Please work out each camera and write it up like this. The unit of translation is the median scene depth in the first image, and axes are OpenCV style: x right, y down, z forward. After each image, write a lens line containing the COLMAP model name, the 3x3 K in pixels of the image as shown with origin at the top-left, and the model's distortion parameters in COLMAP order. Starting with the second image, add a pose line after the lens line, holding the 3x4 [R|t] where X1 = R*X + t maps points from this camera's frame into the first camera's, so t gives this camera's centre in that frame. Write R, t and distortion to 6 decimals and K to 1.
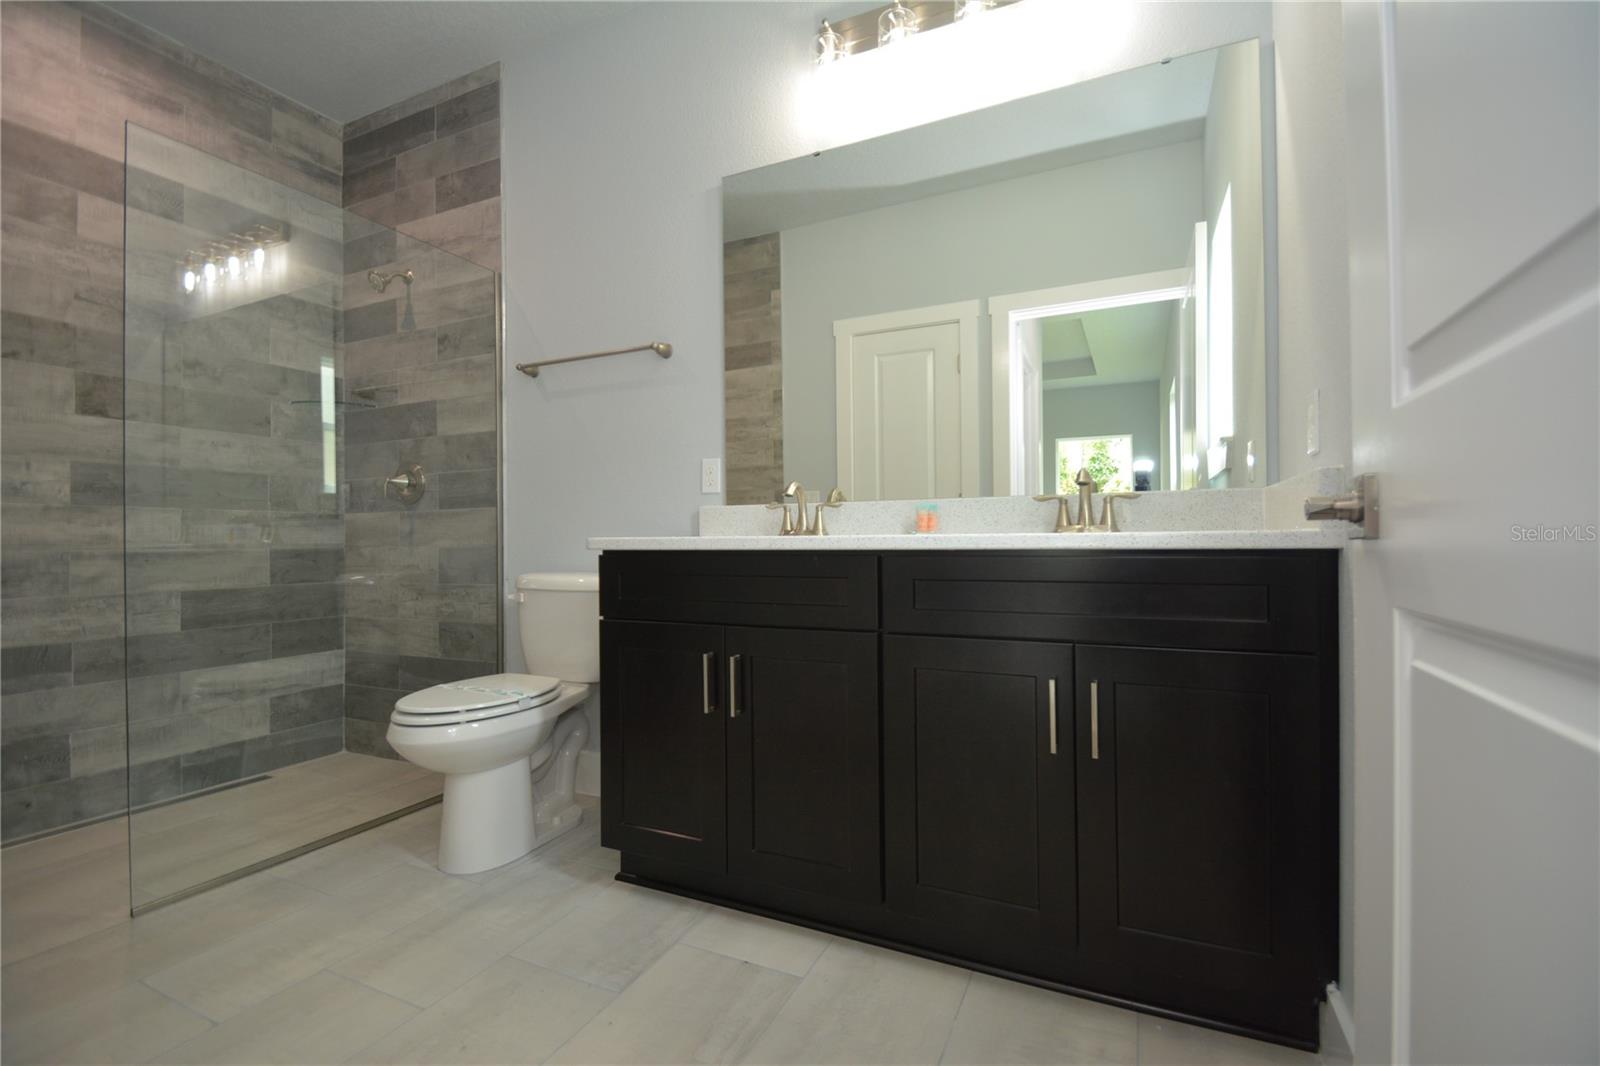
lens RADIAL K [[700.2, 0, 803.1], [0, 700.2, 538.4], [0, 0, 1]] dist [0.019108, -0.019123]
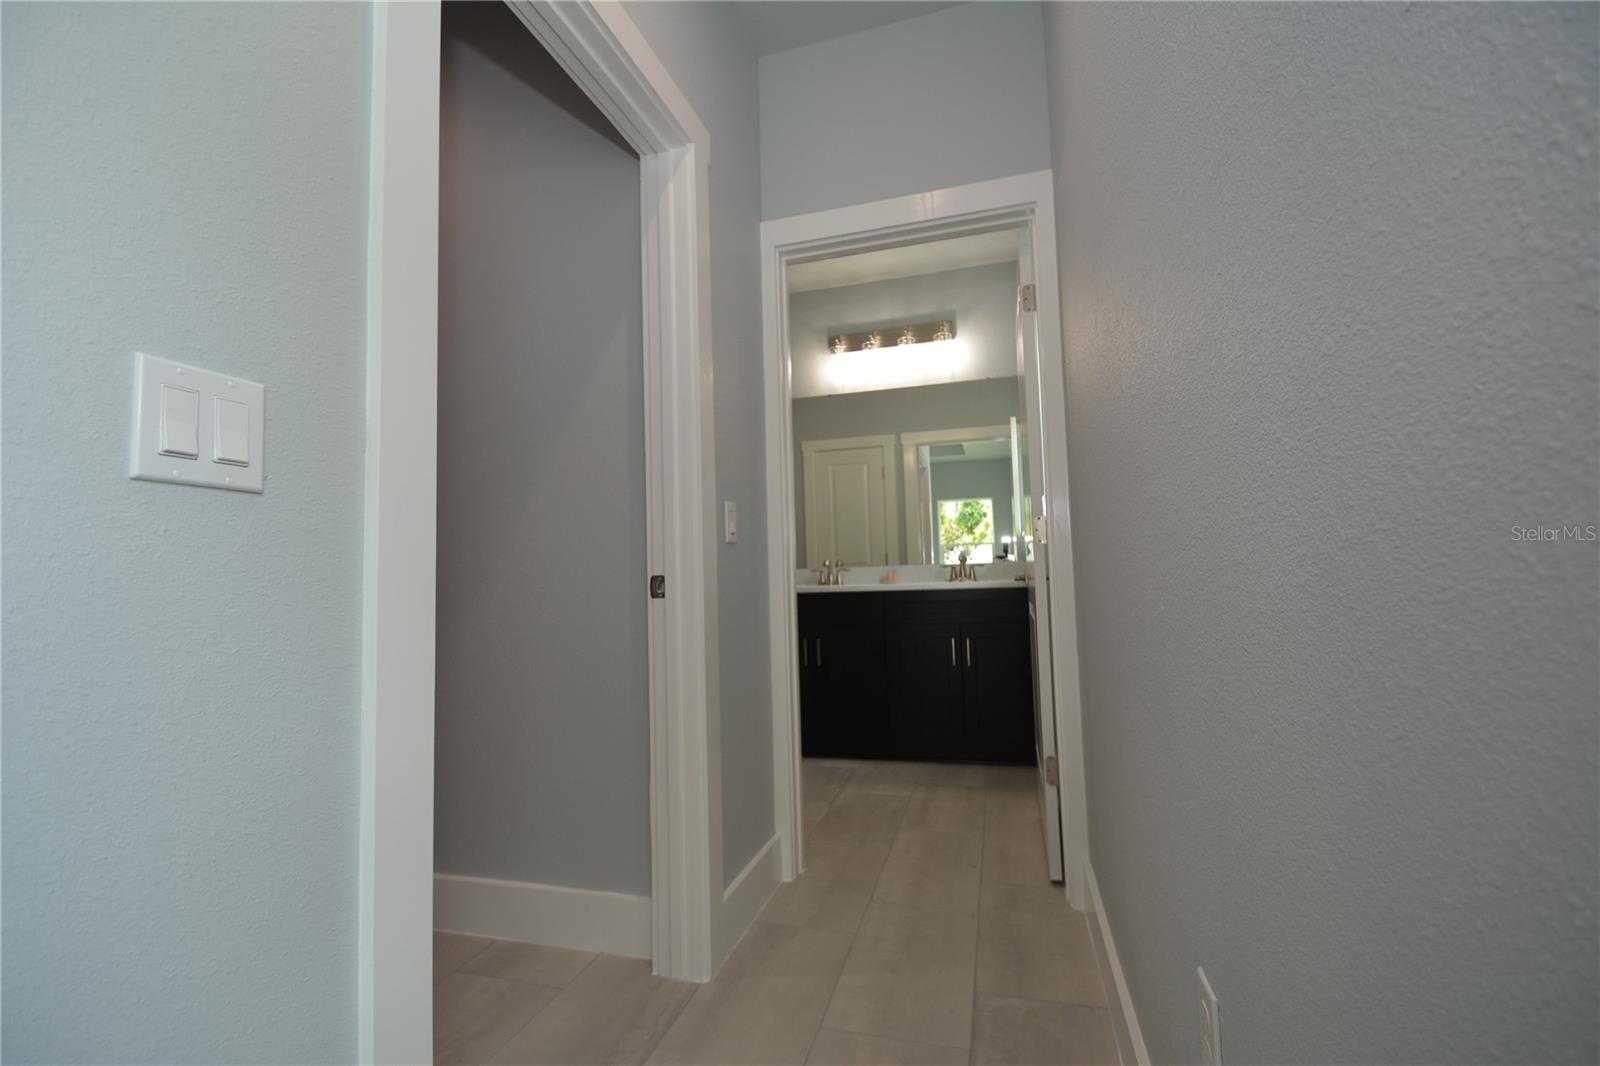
lens RADIAL K [[700.2, 0, 803.1], [0, 700.2, 538.4], [0, 0, 1]] dist [0.019108, -0.019123]
pose [[0.986949, -0.013053, 0.160500, -0.406428], [0.022097, 0.998259, -0.054694, -0.030638], [-0.159507, 0.057527, 0.985519, -1.003566]]
